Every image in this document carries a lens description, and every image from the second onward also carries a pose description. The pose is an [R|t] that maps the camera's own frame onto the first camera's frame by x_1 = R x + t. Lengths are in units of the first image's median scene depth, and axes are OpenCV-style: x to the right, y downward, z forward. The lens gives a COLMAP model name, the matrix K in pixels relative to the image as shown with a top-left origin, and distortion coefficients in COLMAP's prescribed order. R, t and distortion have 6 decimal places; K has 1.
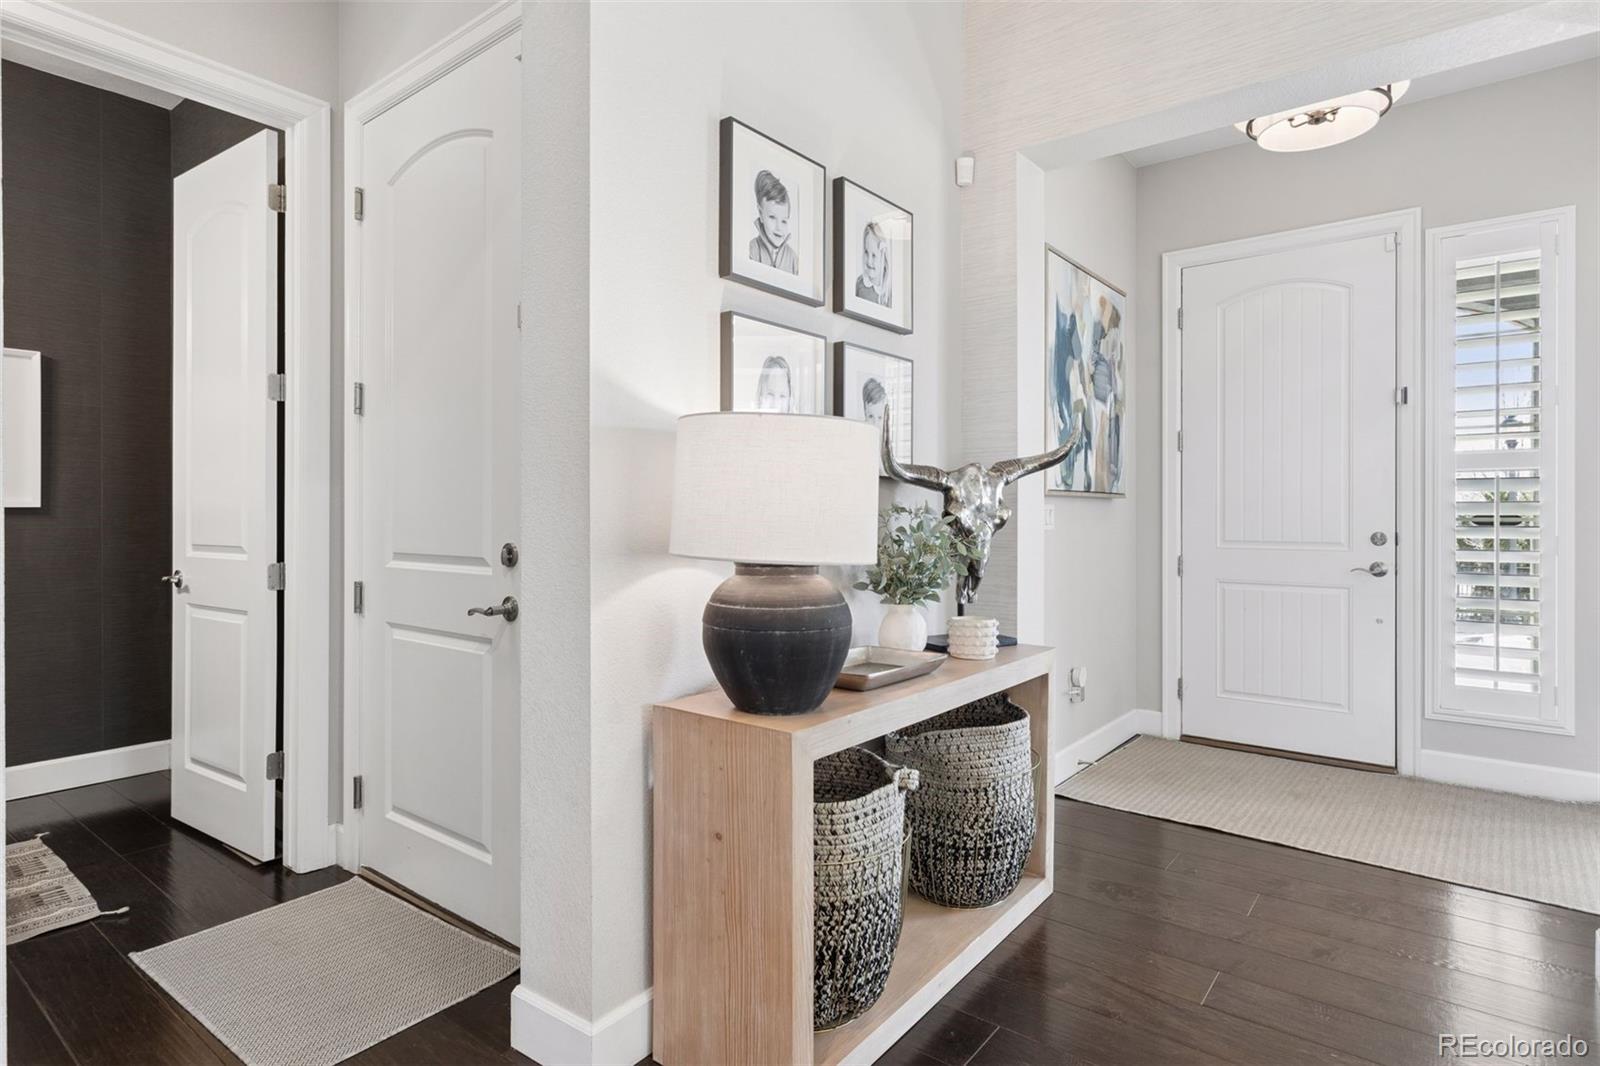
lens RADIAL K [[901.2, 0, 800.0], [0, 901.2, 533.0], [0, 0, 1]] dist [0.001401, 0.000652]
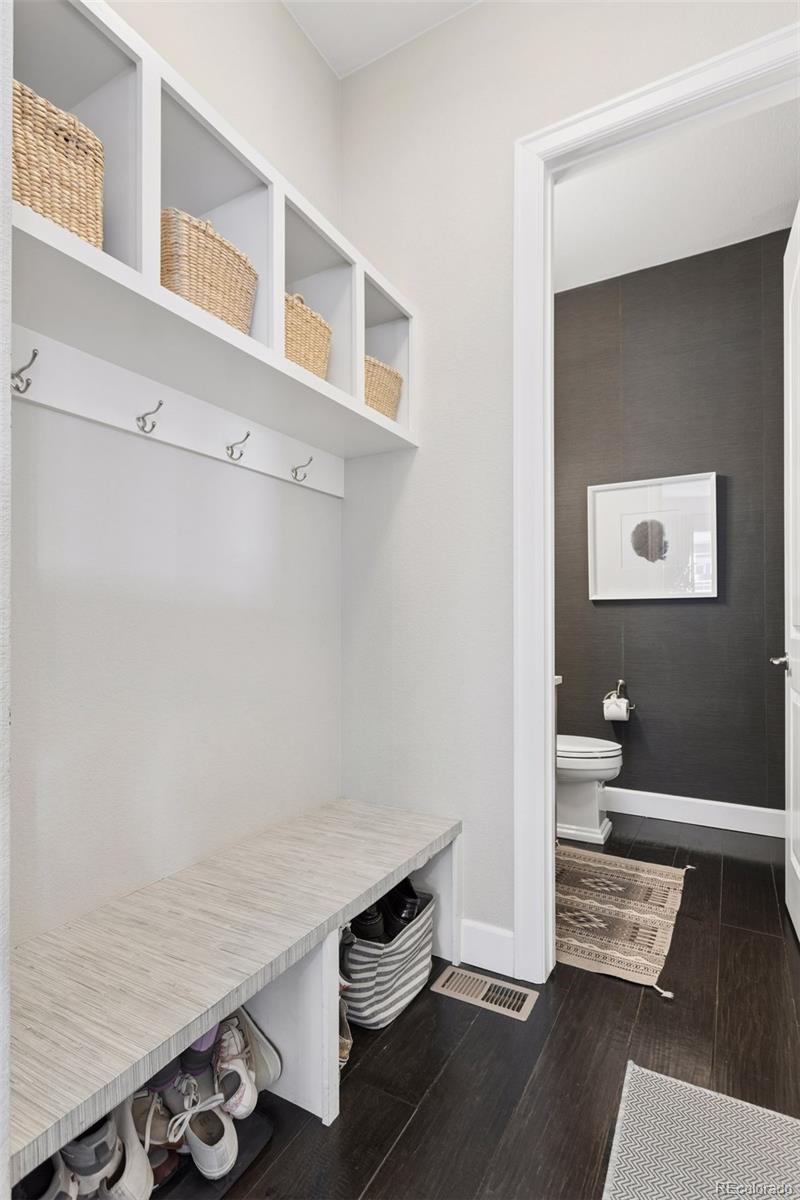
lens RADIAL K [[569.6, 0, 435.3], [0, 569.6, 603.7], [0, 0, 1]] dist [-0.001422, 0.000493]
pose [[0.151333, -0.011501, -0.988416, -0.138738], [-0.015303, 0.999785, -0.013976, -0.002234], [0.988364, 0.017240, 0.151124, 0.556093]]
